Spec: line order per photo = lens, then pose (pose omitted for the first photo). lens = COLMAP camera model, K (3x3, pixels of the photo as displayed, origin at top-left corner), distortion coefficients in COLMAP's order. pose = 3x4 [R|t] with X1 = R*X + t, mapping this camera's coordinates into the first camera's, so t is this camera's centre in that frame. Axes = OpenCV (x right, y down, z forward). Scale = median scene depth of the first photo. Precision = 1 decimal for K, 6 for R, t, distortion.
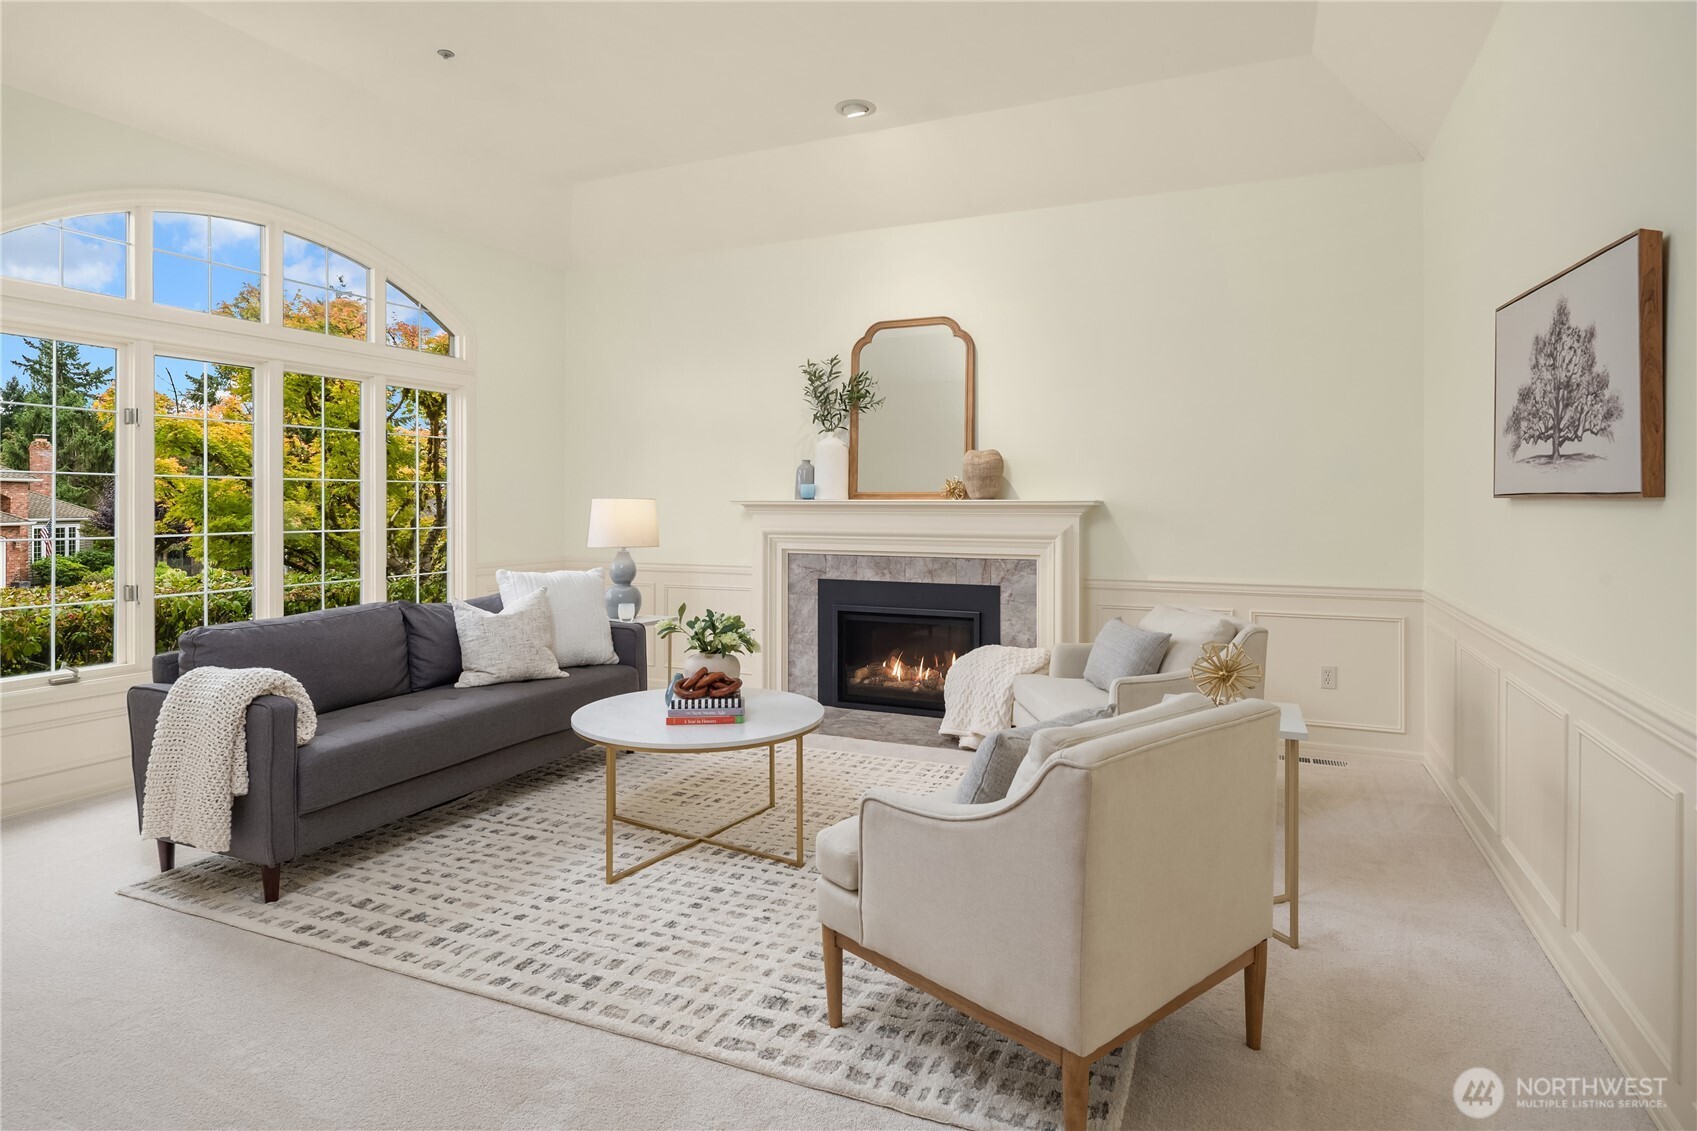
lens RADIAL K [[934.4, 0, 872.2], [0, 934.4, 513.4], [0, 0, 1]] dist [-0.002608, -0.005032]
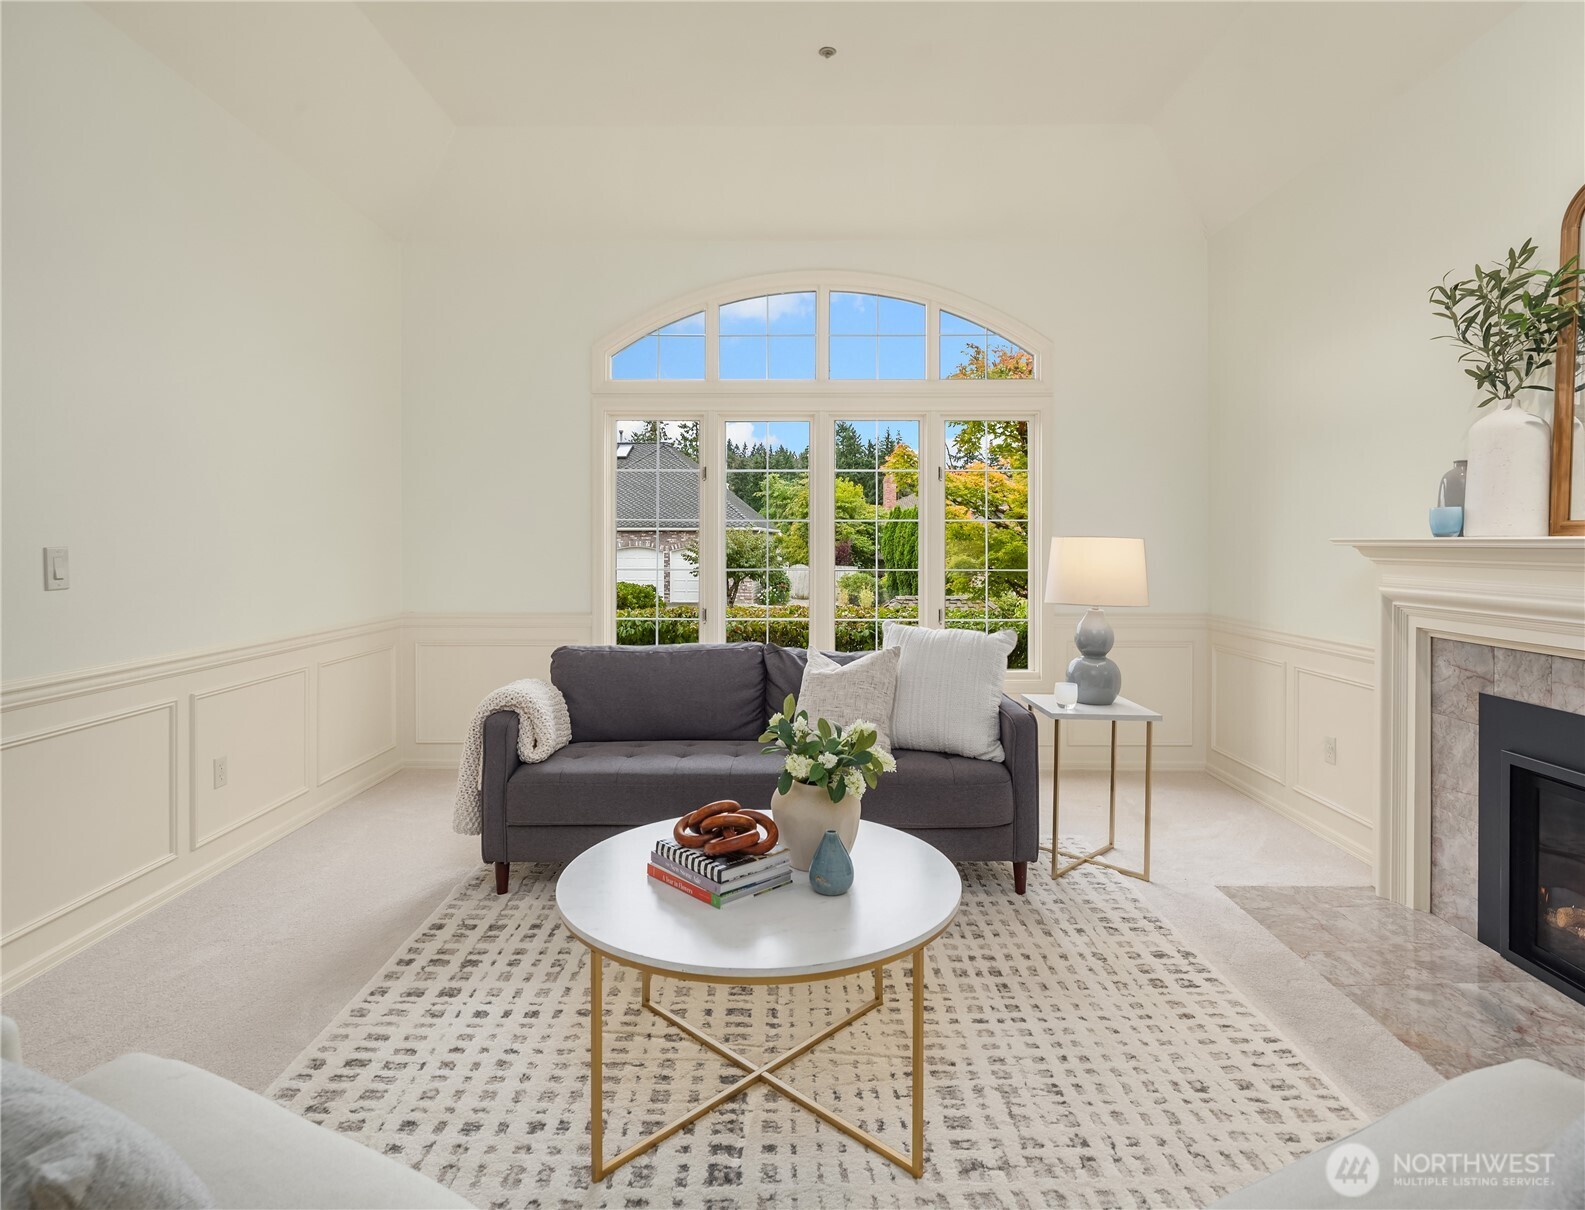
lens RADIAL K [[875.1, 0, 794.9], [0, 875.1, 550.4], [0, 0, 1]] dist [-0.005596, -0.001884]
pose [[0.368792, 0.009135, -0.929467, 0.252995], [-0.009358, 0.999938, 0.006115, -0.006992], [0.929465, 0.006443, 0.368854, 0.495592]]
